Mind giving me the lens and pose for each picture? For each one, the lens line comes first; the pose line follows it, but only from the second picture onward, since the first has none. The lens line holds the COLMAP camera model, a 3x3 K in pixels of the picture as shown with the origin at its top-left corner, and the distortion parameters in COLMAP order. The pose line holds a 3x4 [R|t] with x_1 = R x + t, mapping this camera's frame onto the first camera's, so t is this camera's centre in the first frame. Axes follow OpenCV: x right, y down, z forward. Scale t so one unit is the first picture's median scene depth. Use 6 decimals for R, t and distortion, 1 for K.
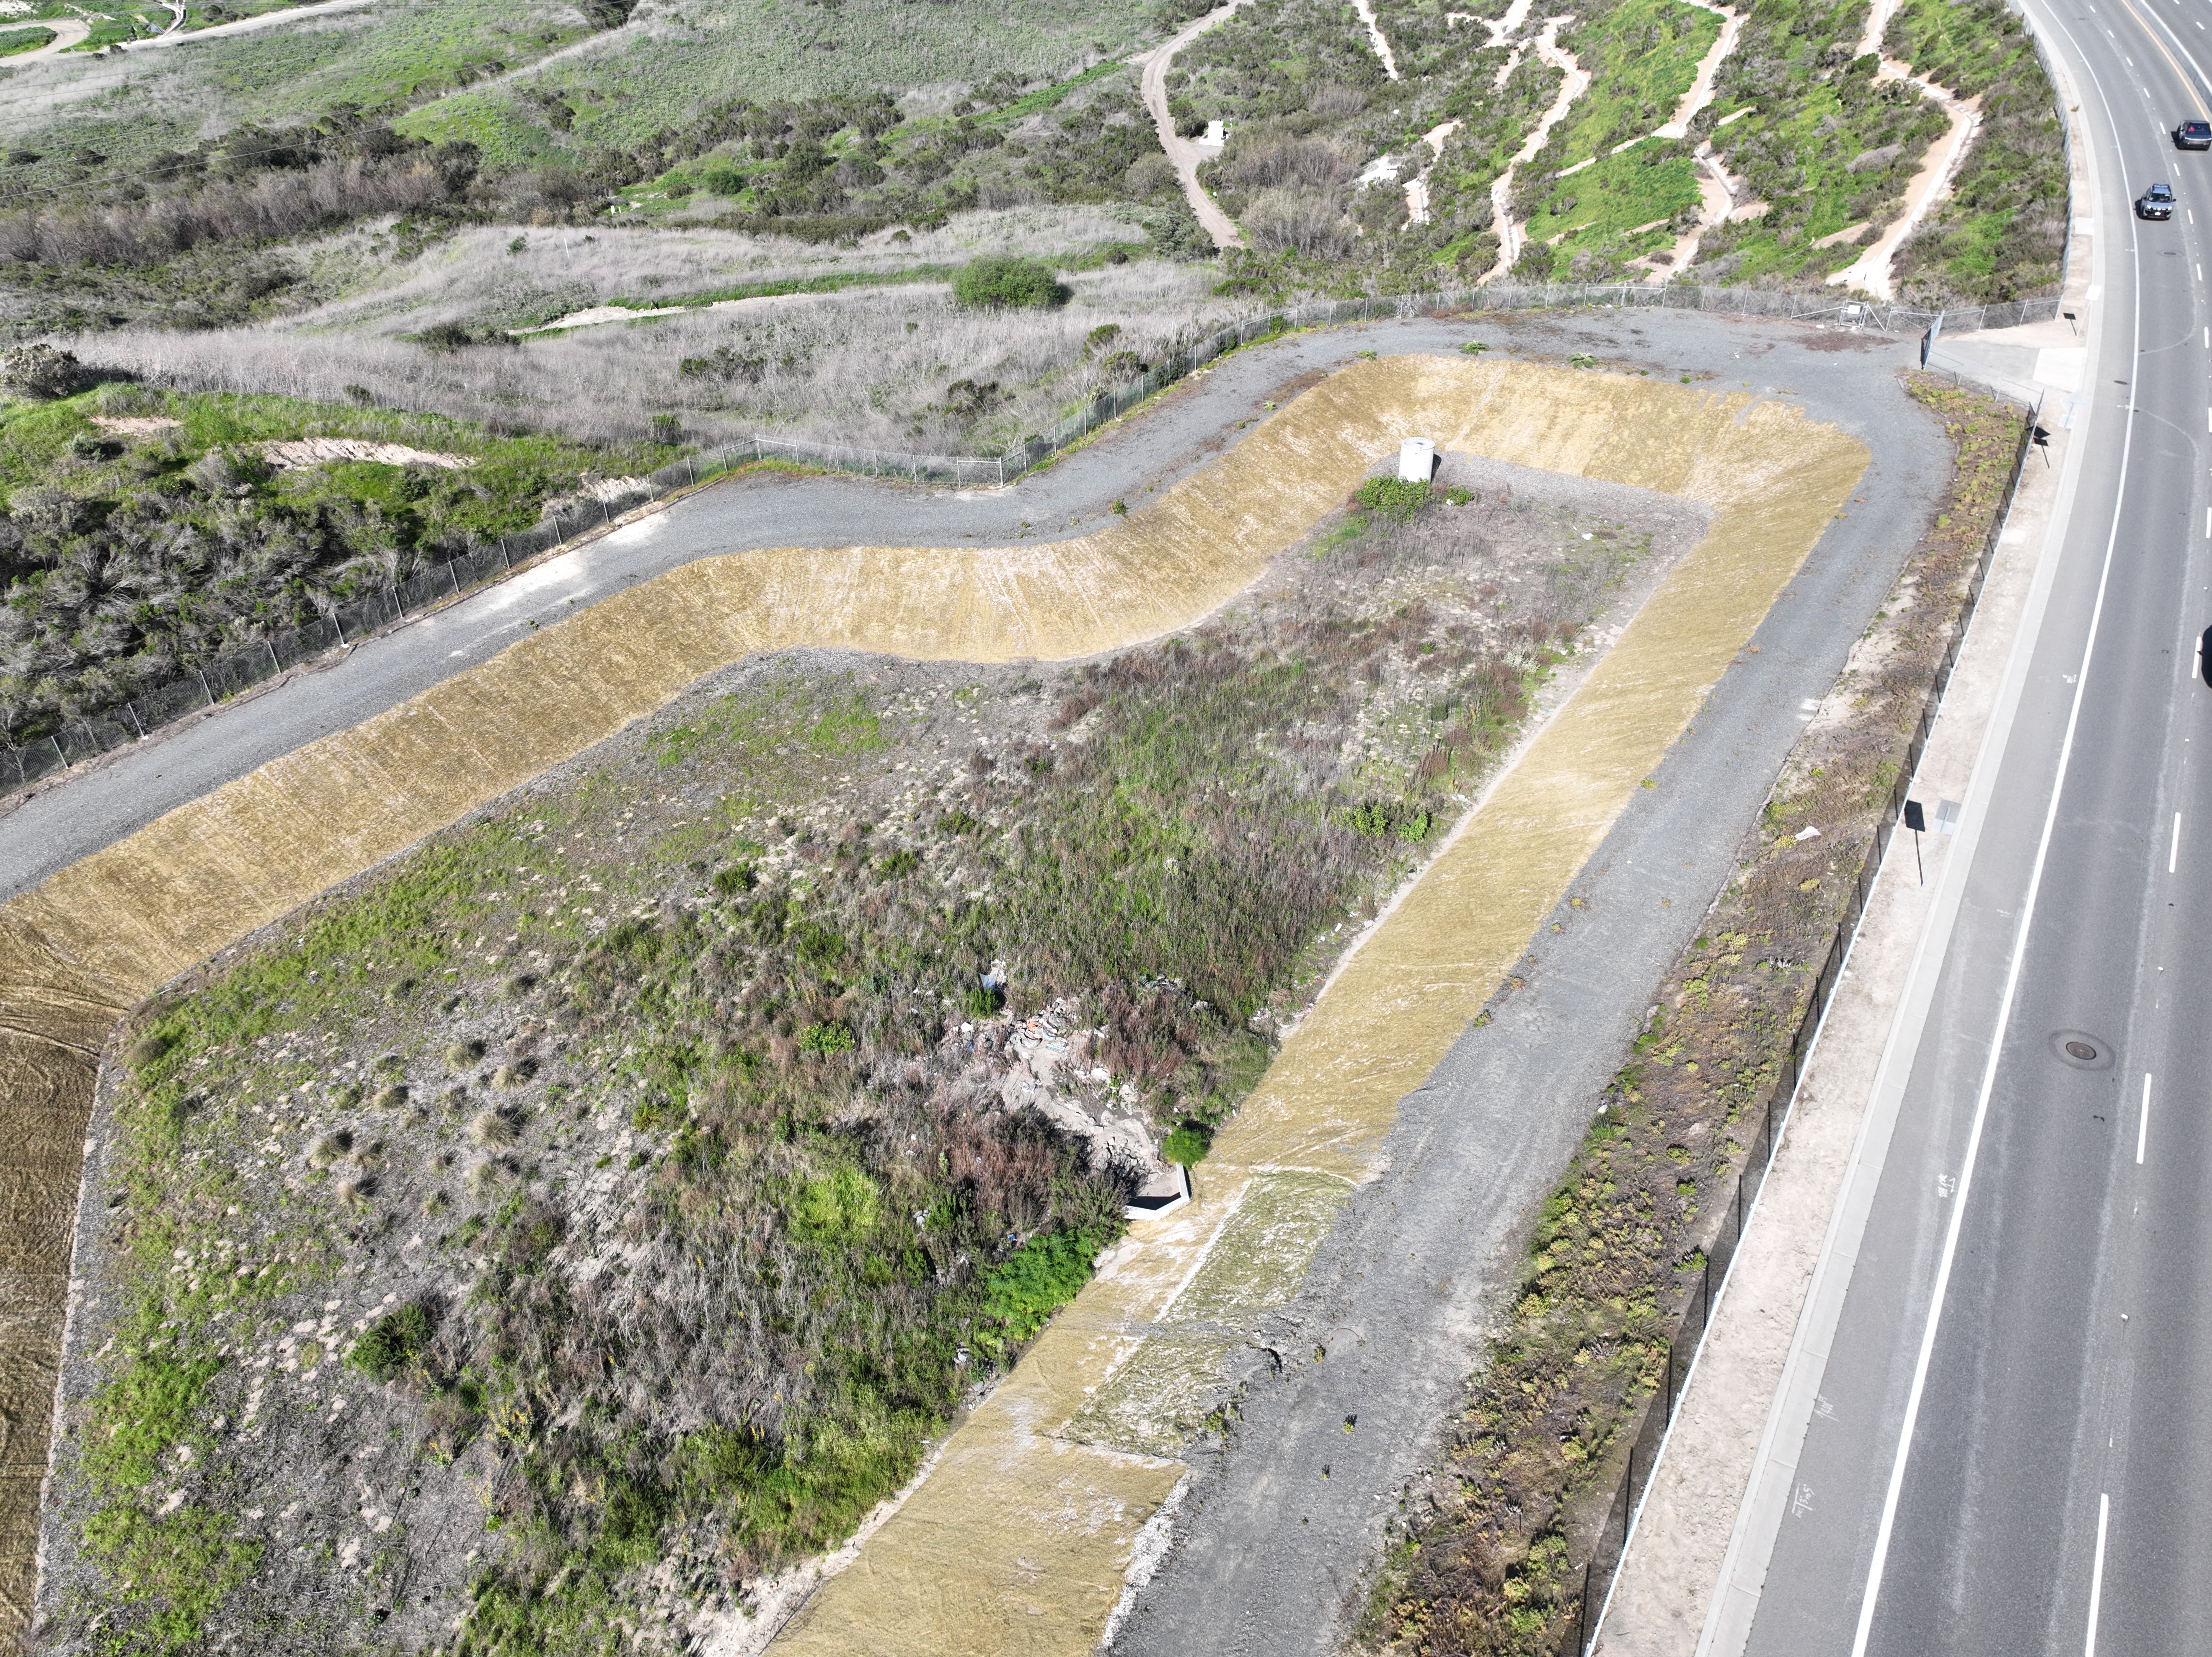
lens RADIAL K [[1549.4, 0, 1108.4], [0, 1549.4, 820.5], [0, 0, 1]] dist [0.000822, 0.013136]
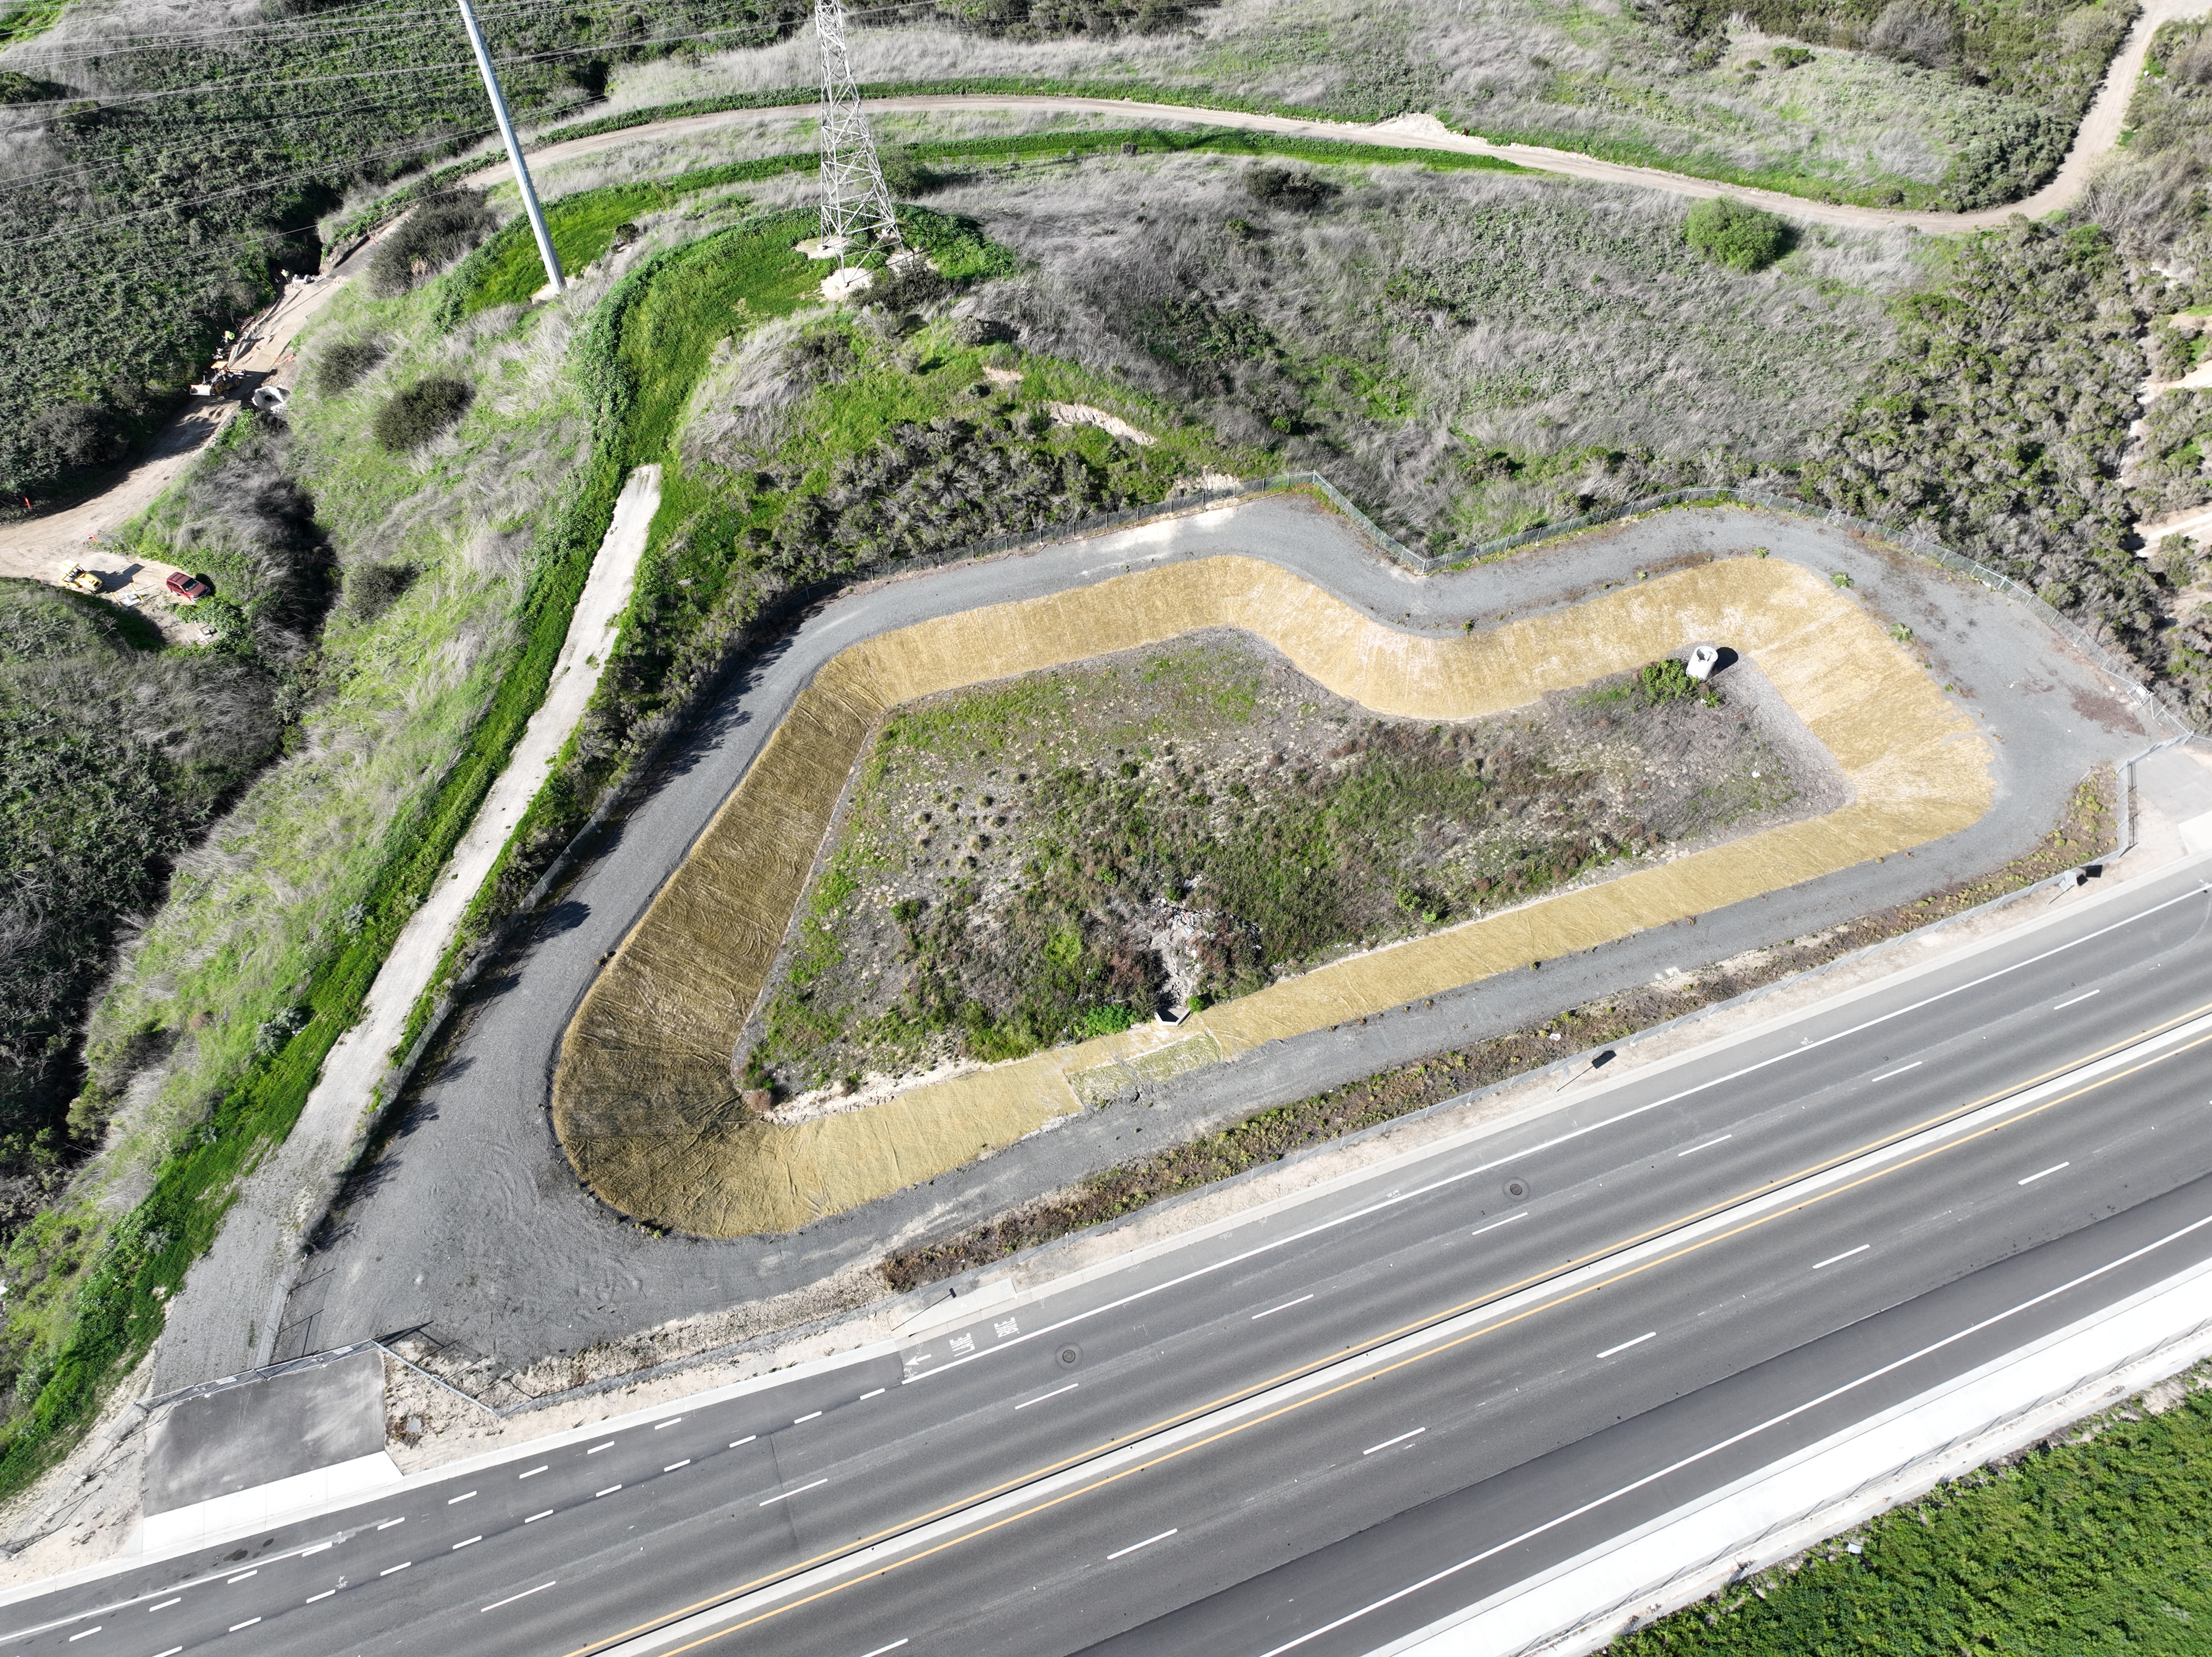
lens RADIAL K [[1533.6, 0, 1107.4], [0, 1533.6, 831.4], [0, 0, 1]] dist [0.003659, 0.010583]
pose [[0.797434, 0.496409, -0.343041, 0.402164], [-0.354573, 0.845498, 0.399263, -0.585975], [0.488238, -0.196753, 0.850242, -0.648894]]
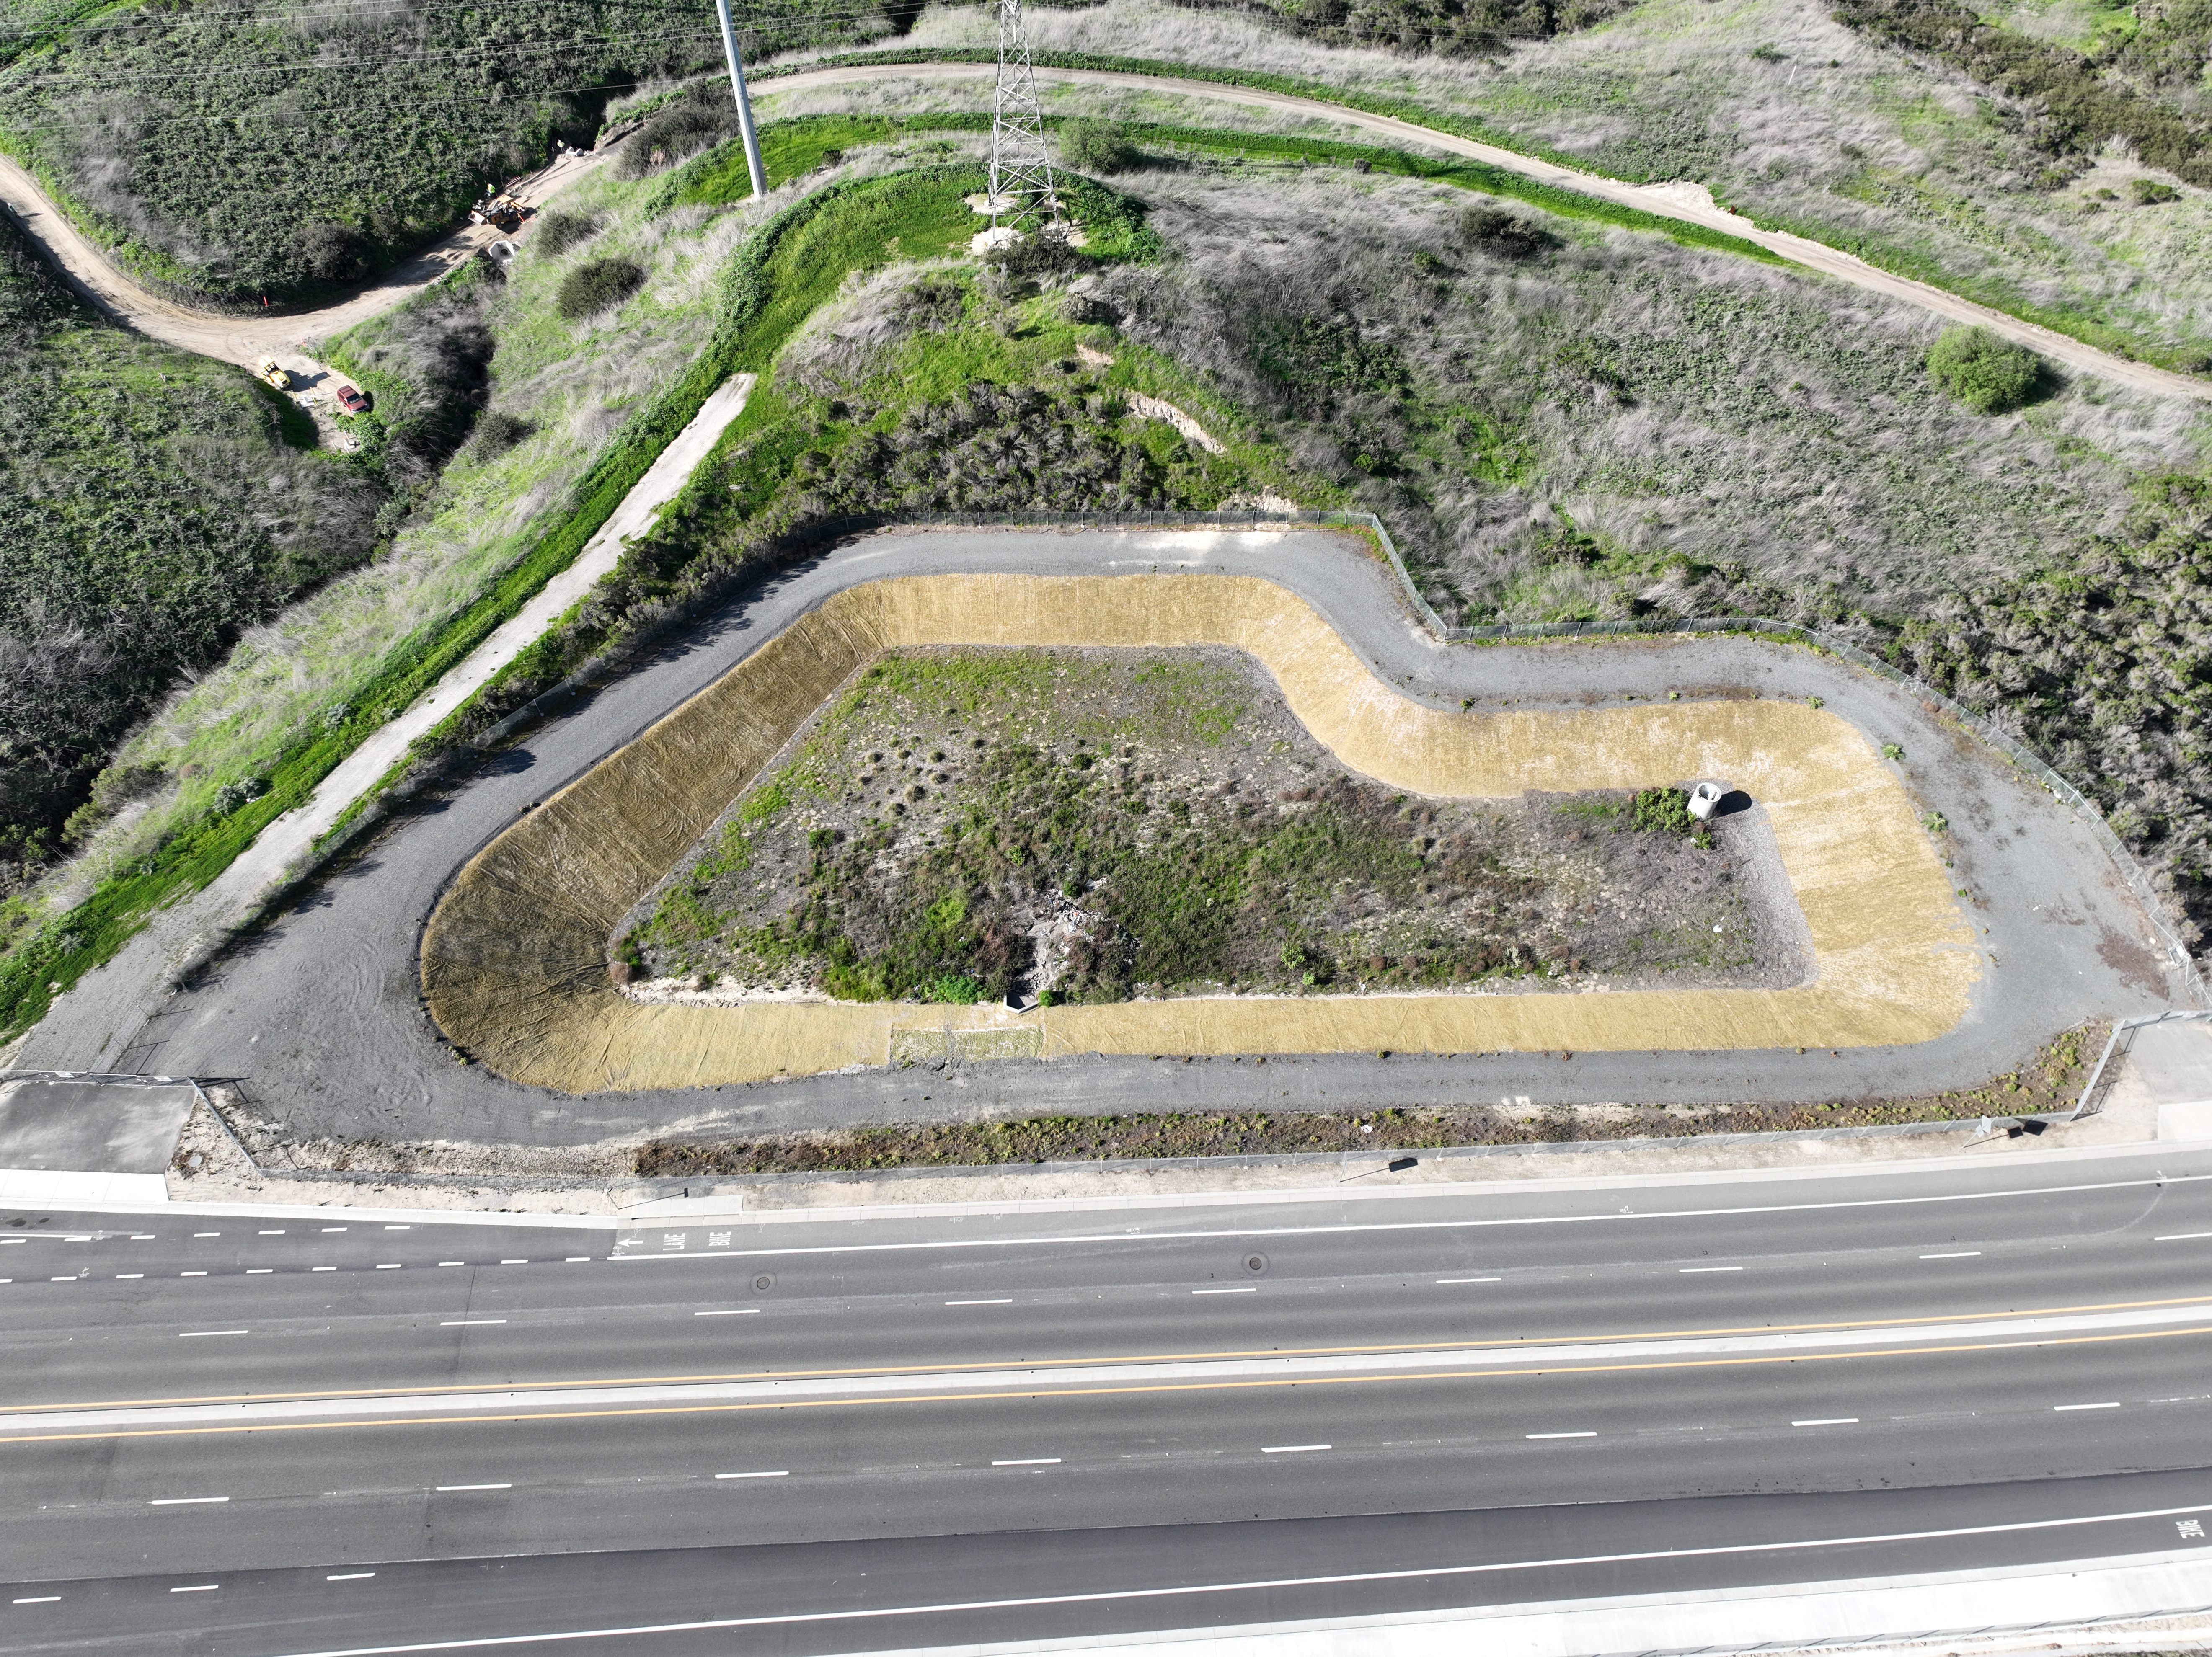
lens RADIAL K [[1535.3, 0, 1107.1], [0, 1535.3, 830.7], [0, 0, 1]] dist [0.004108, 0.008002]
pose [[0.571239, 0.673470, -0.469174, 0.675966], [-0.475267, 0.737443, 0.479895, -0.750746], [0.669184, -0.051152, 0.741334, -0.427399]]
